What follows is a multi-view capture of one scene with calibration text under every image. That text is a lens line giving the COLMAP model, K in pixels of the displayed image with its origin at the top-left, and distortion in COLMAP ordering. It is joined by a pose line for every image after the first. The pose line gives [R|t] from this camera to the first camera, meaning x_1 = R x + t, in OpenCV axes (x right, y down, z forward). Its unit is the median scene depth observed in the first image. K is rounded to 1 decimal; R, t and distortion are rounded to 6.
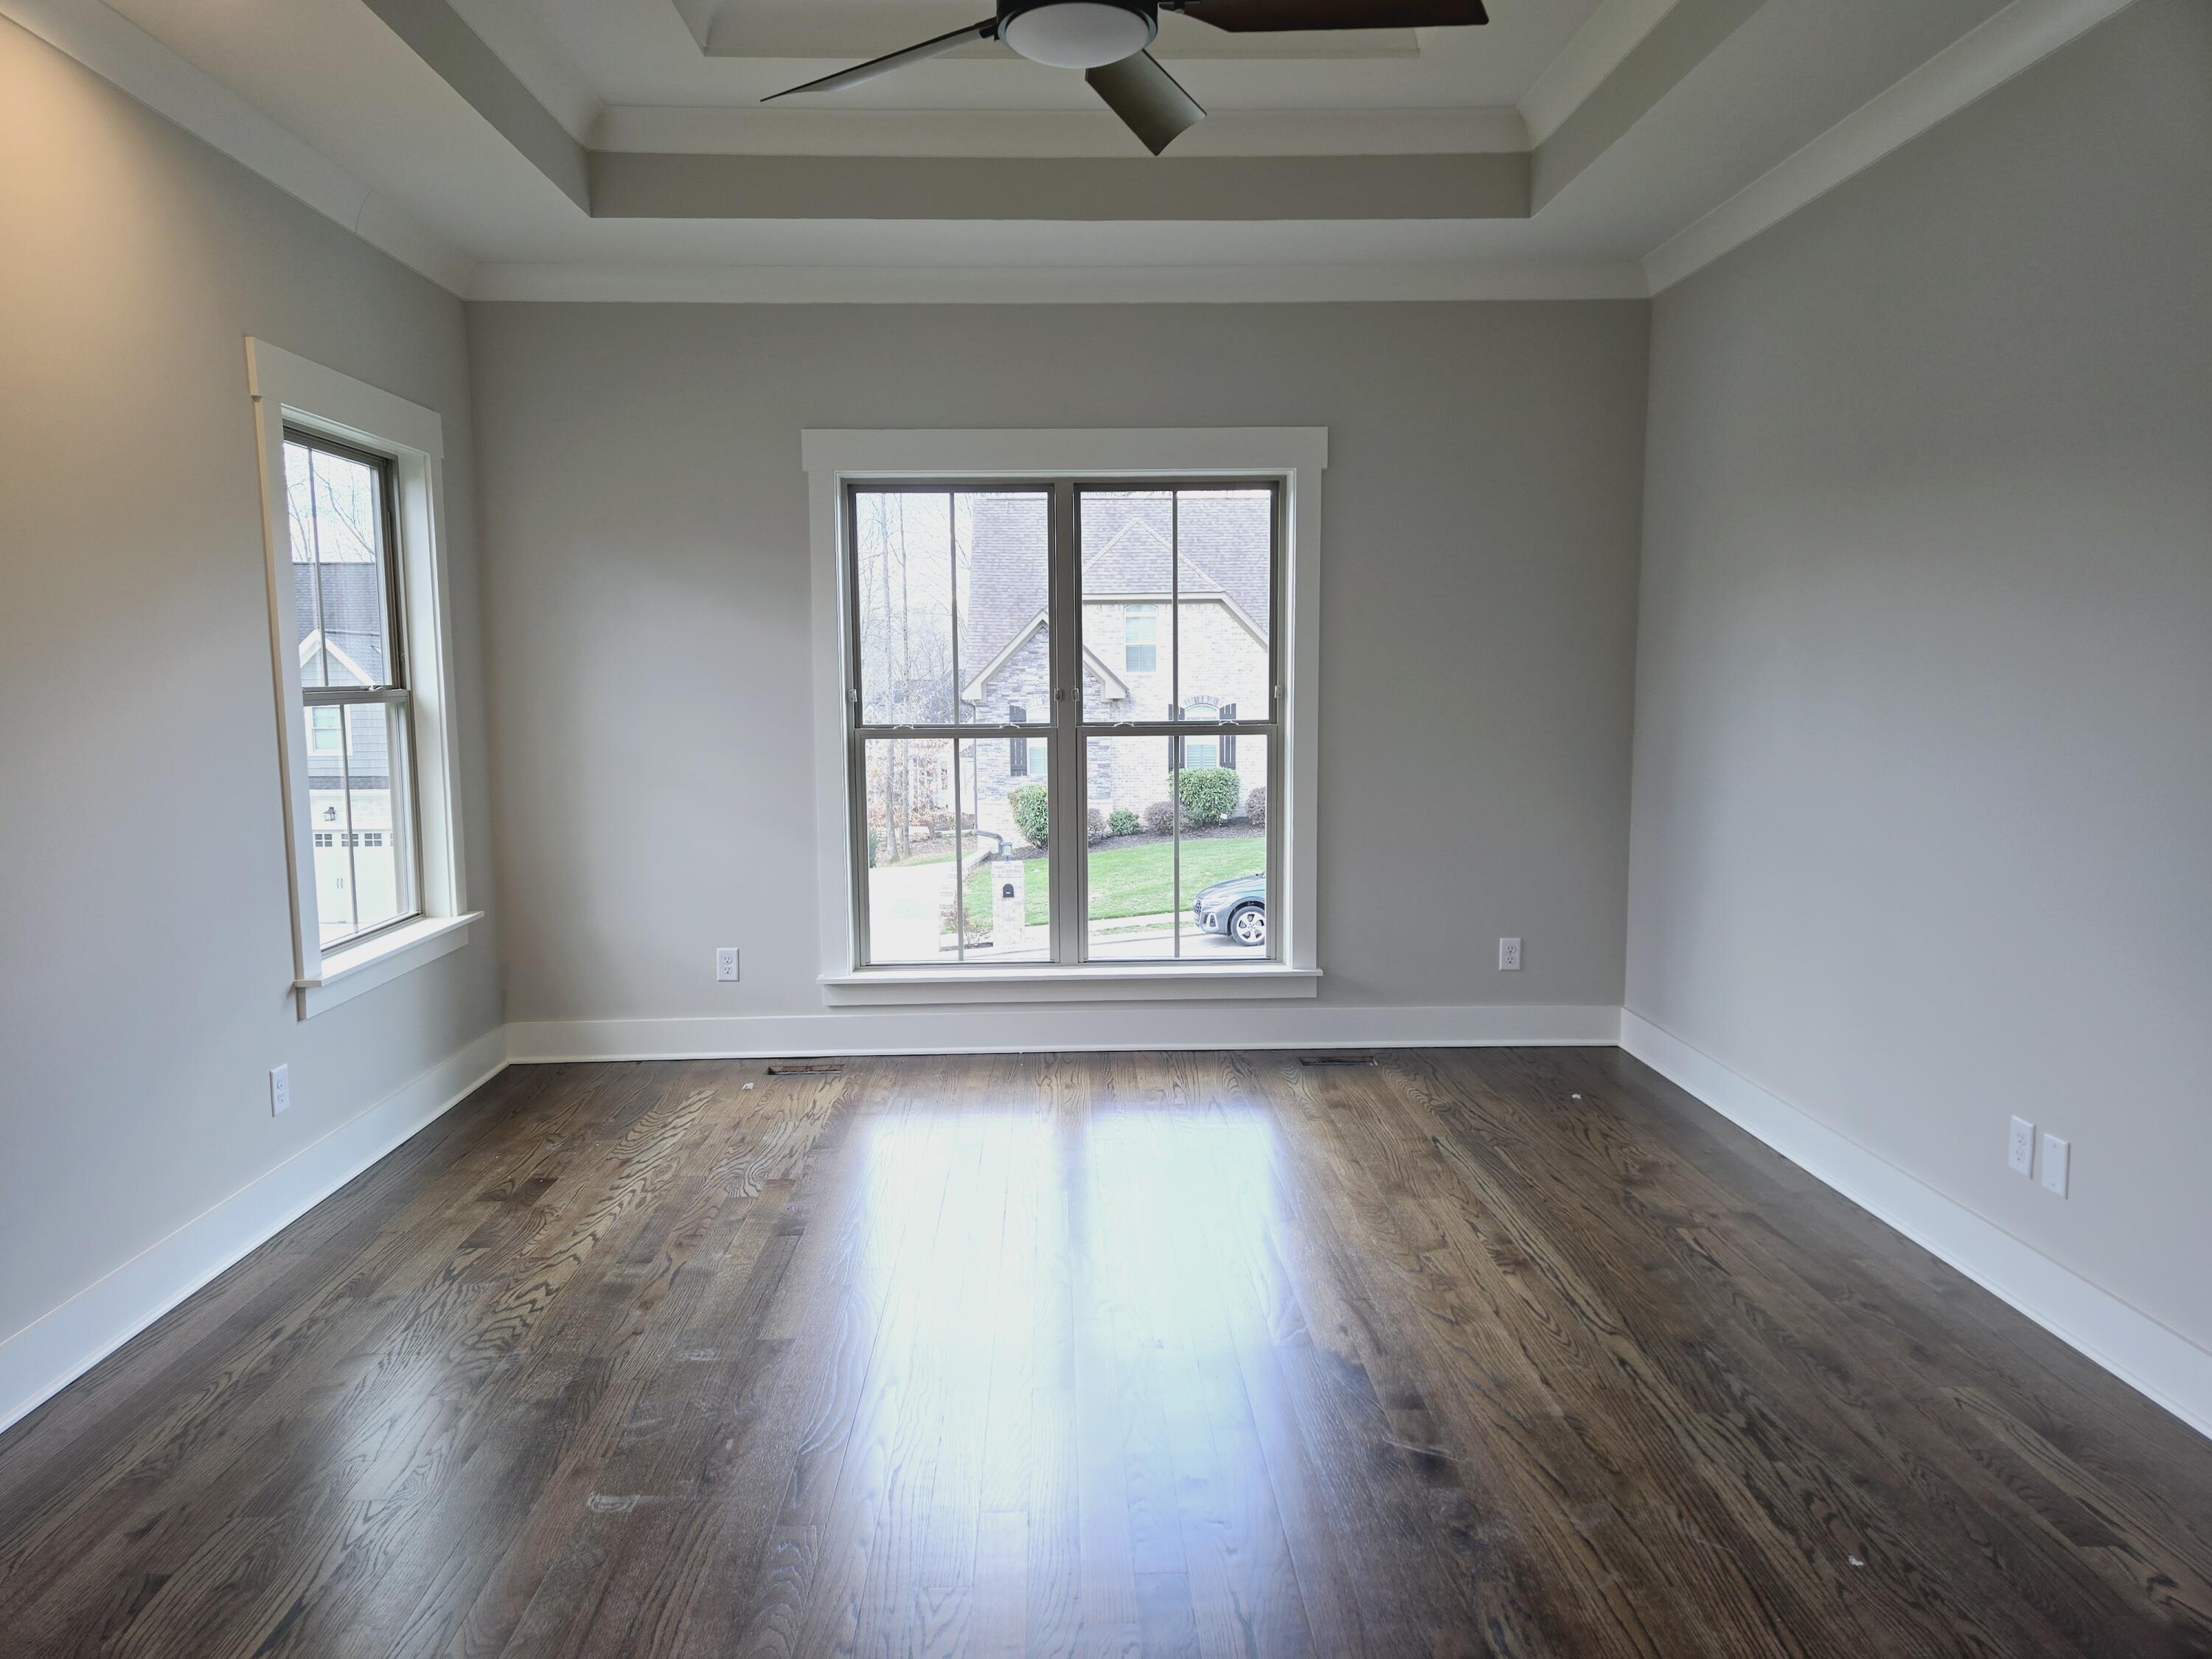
lens RADIAL K [[1480.3, 0, 1089.0], [0, 1480.3, 838.8], [0, 0, 1]] dist [0.097248, -0.082109]
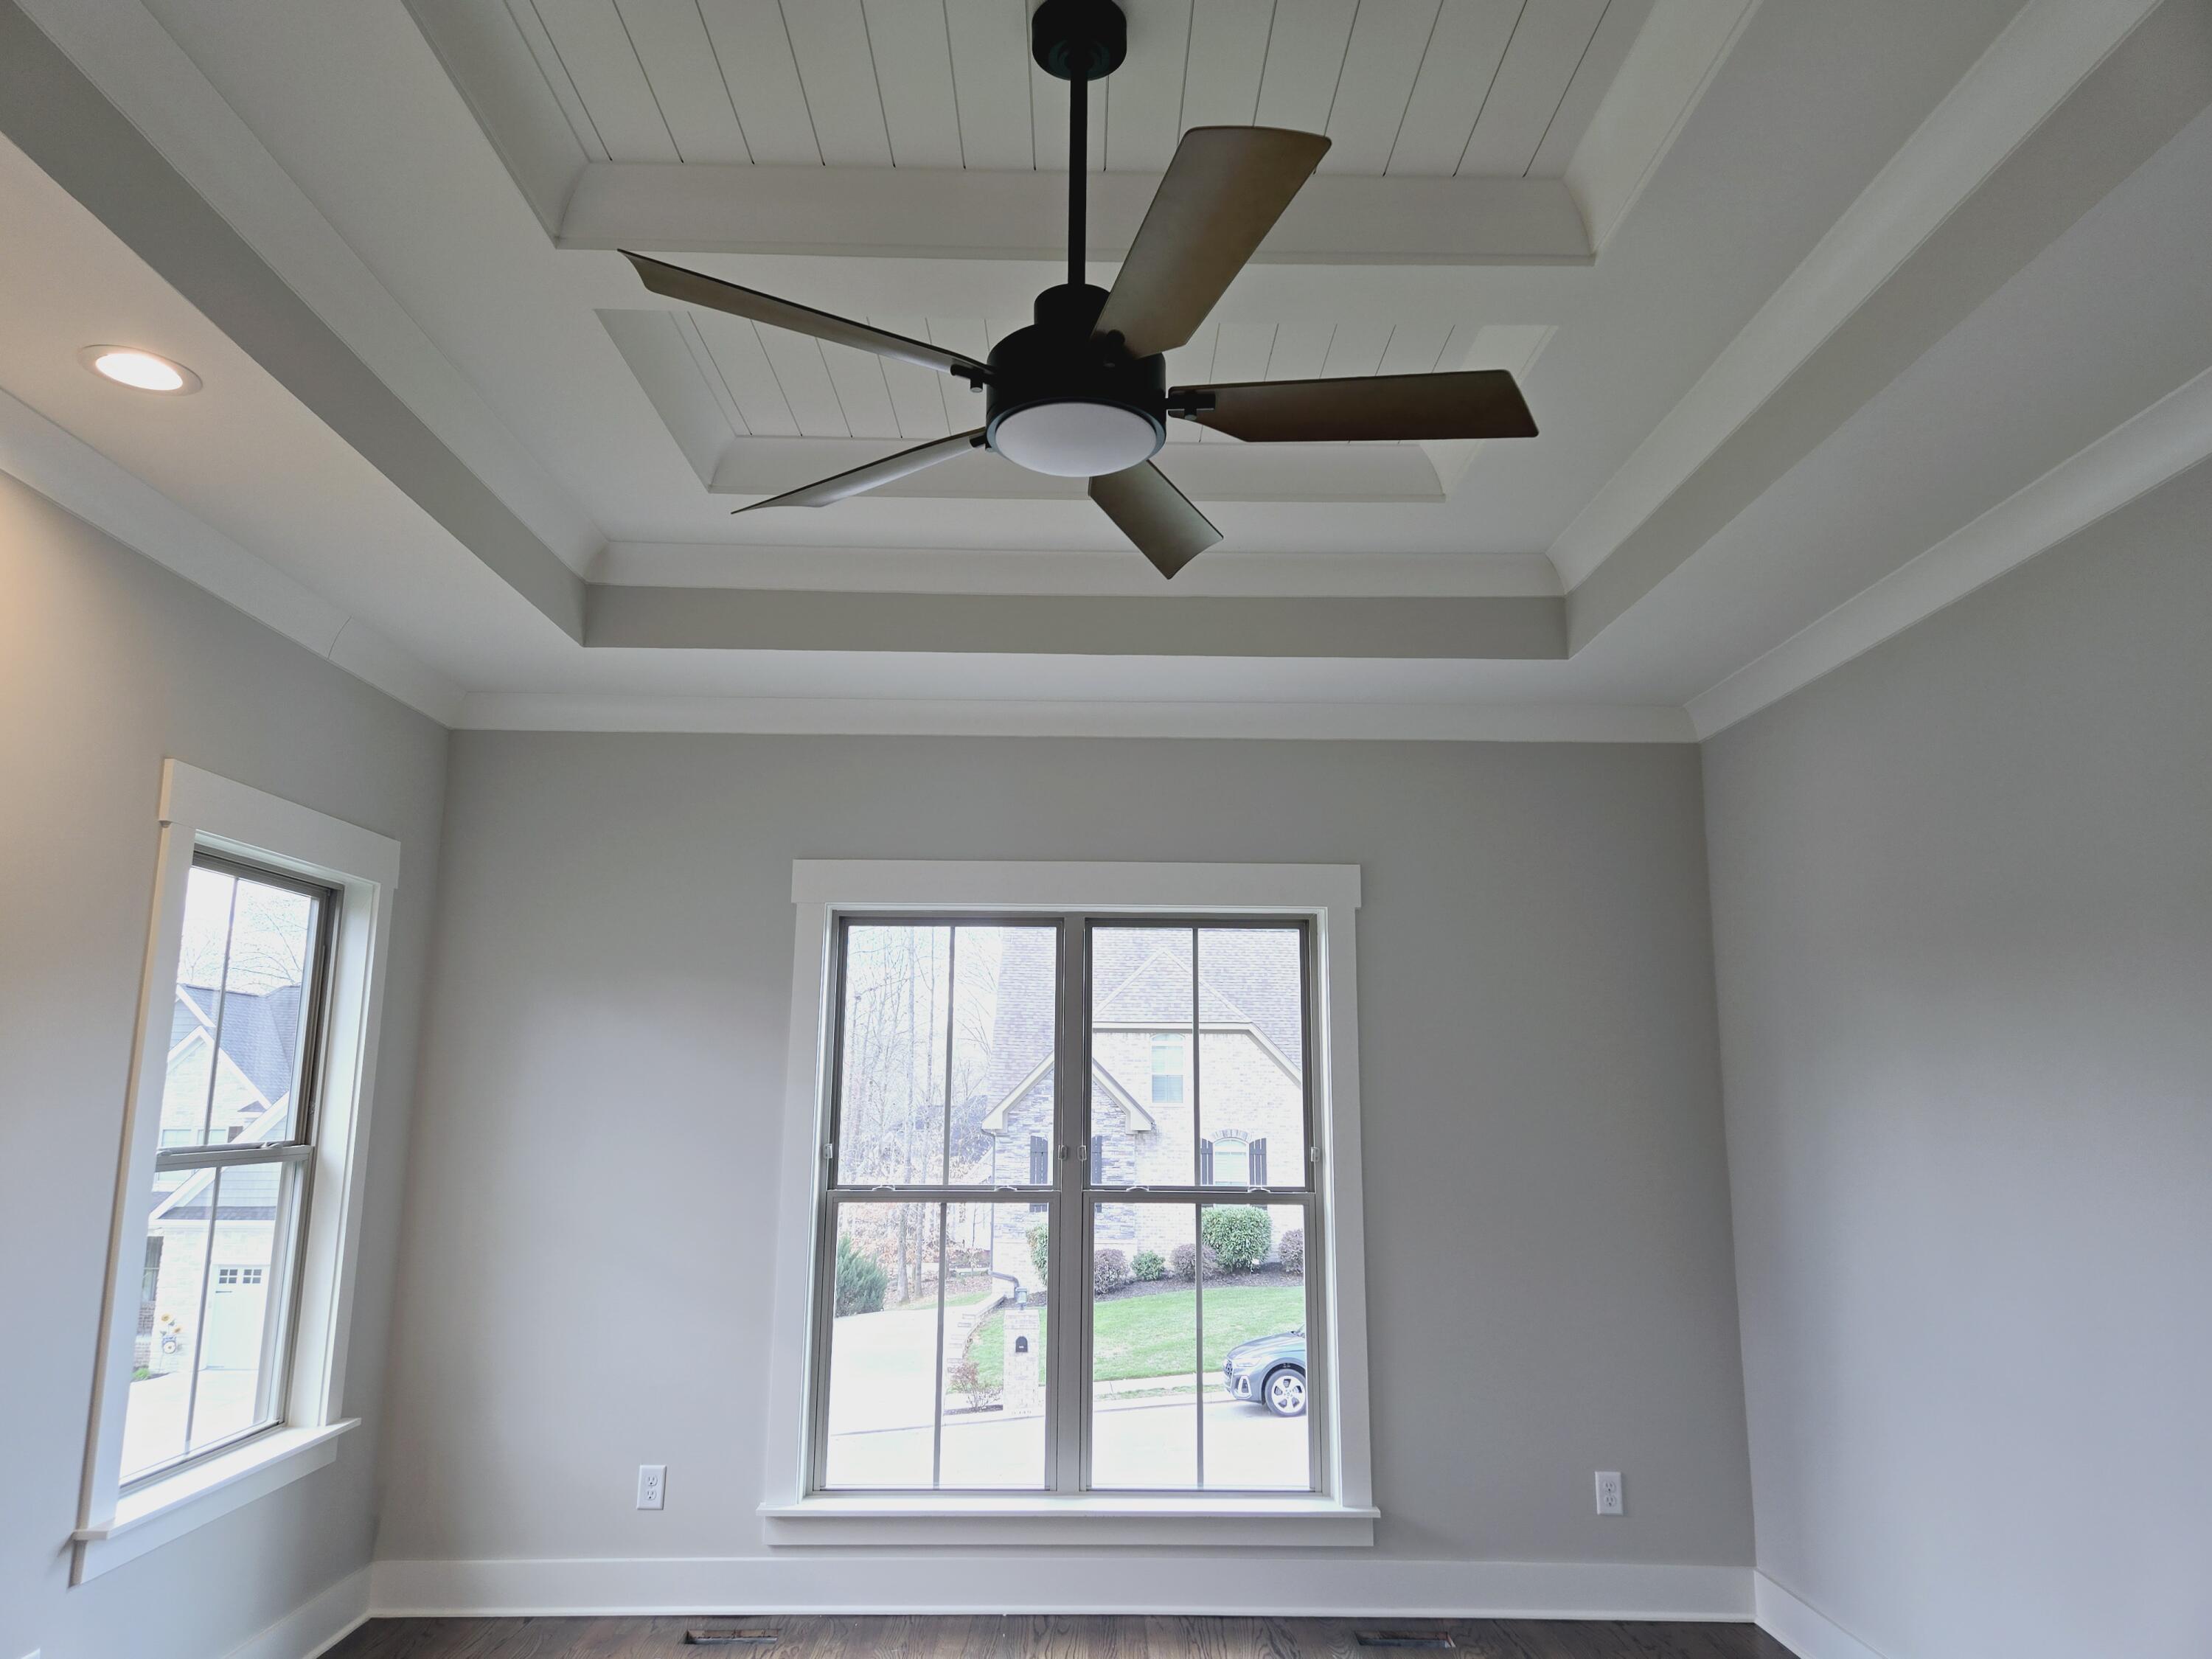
lens RADIAL K [[1480.3, 0, 1103.1], [0, 1480.3, 835.9], [0, 0, 1]] dist [0.097248, -0.082109]
pose [[0.999823, 0.014472, -0.011991, 0.012044], [-0.017266, 0.959316, -0.281806, -0.033118], [0.007424, 0.281963, 0.959397, 0.119304]]
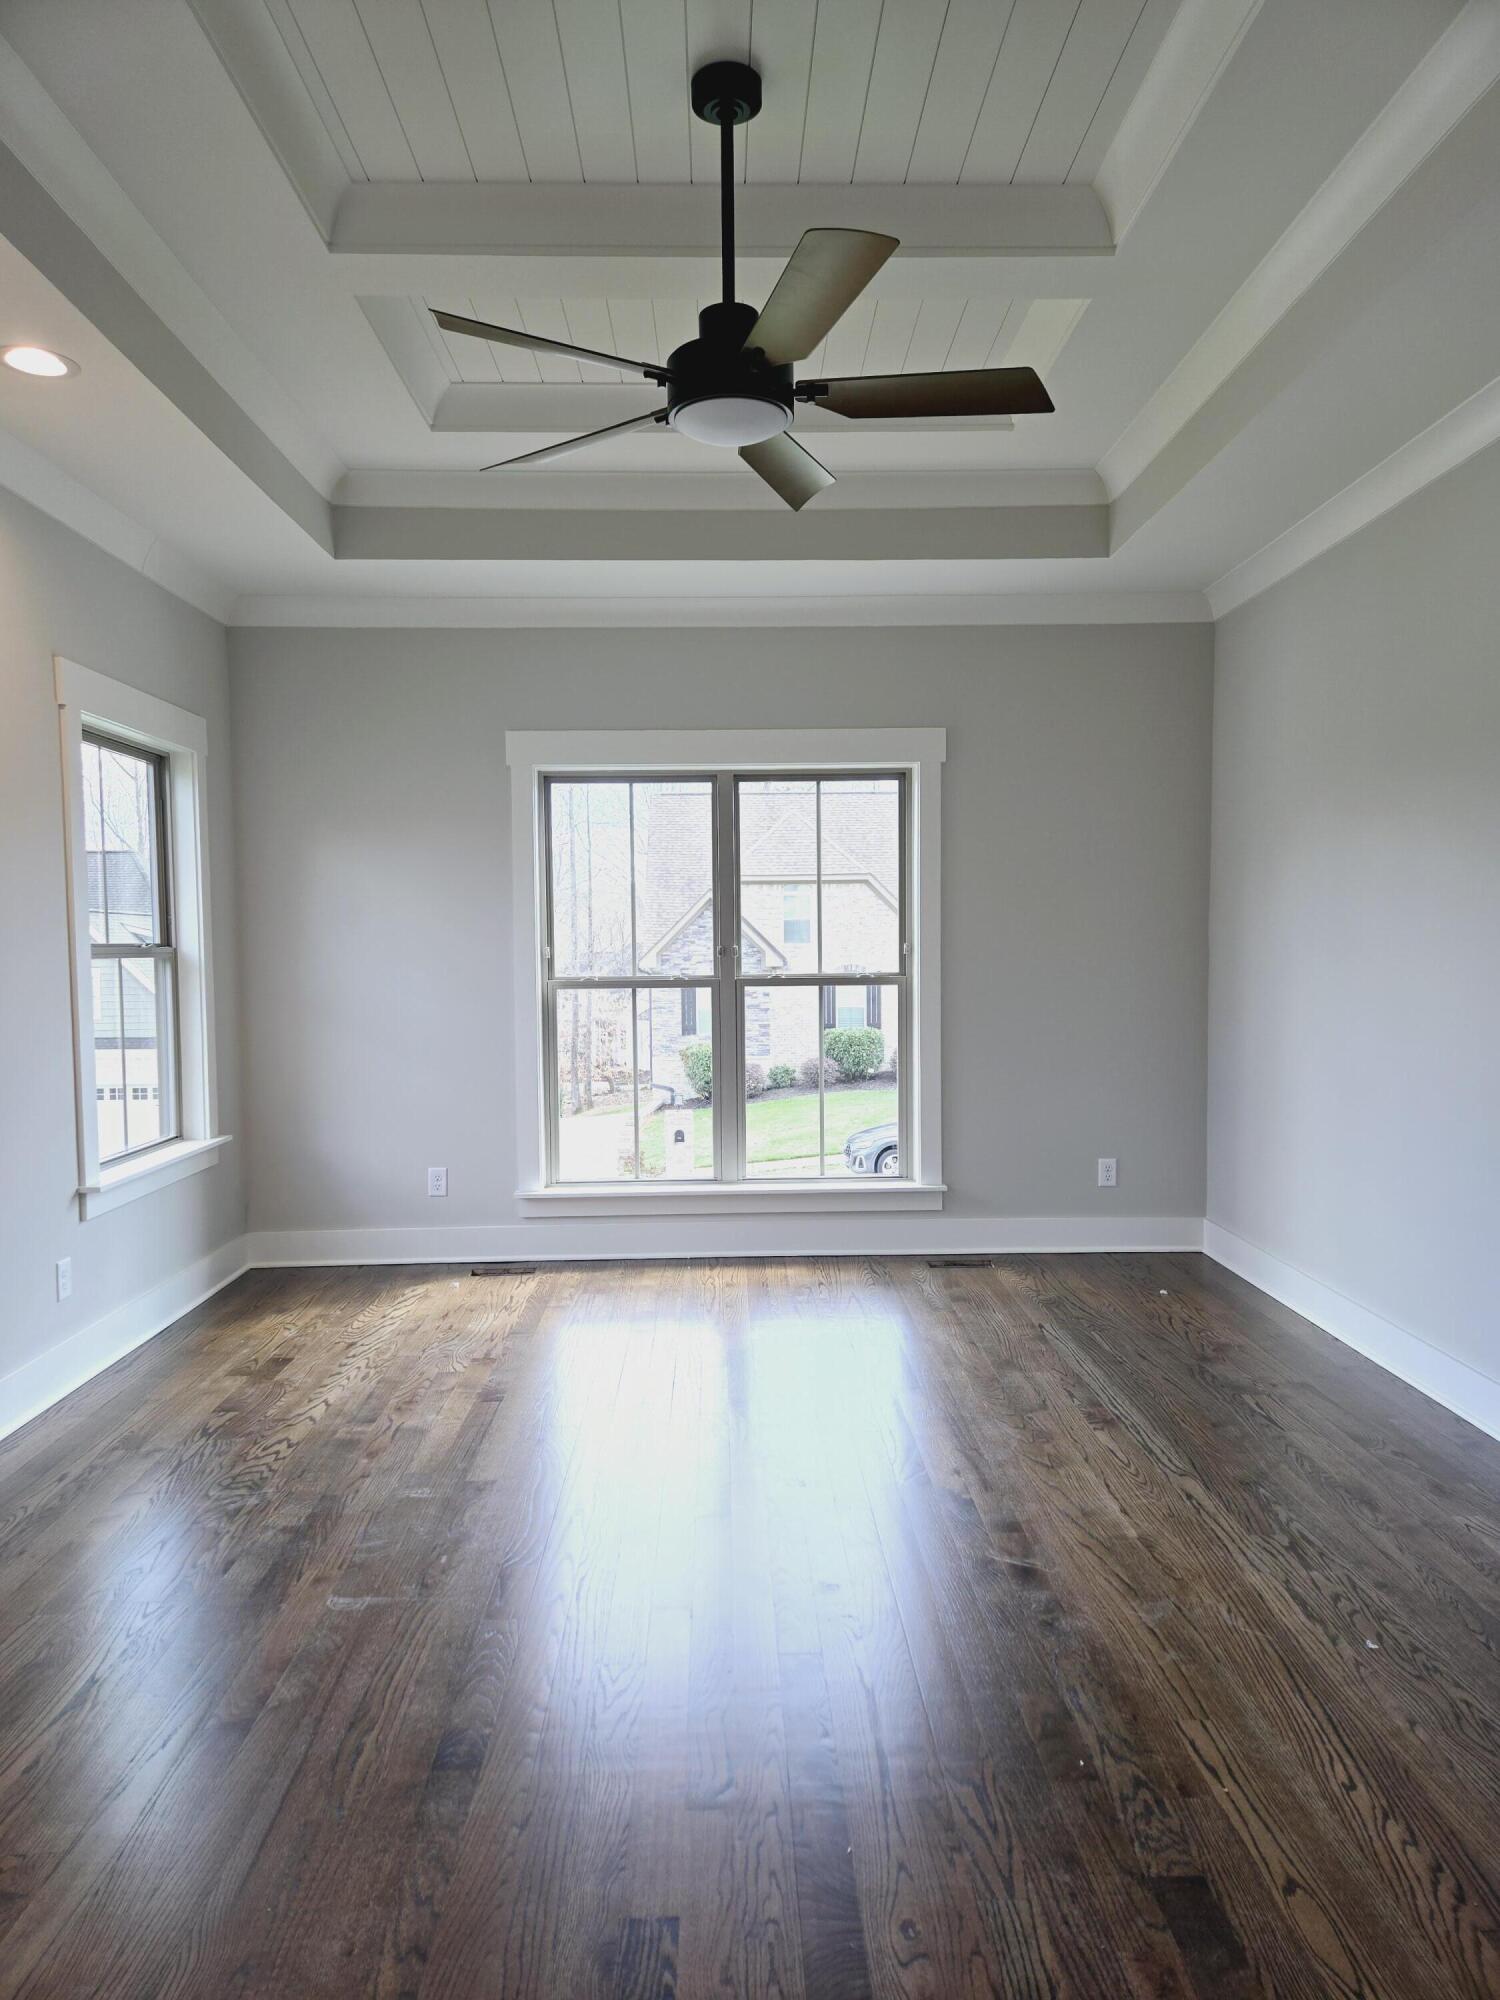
lens RADIAL K [[1338.5, 0, 745.9], [0, 1338.5, 1017.4], [0, 0, 1]] dist [0.097248, -0.082109]
pose [[0.999987, -0.001124, -0.004880, 0.005251], [0.000834, 0.998250, -0.059125, 0.020379], [0.004938, 0.059120, 0.998239, -0.066350]]
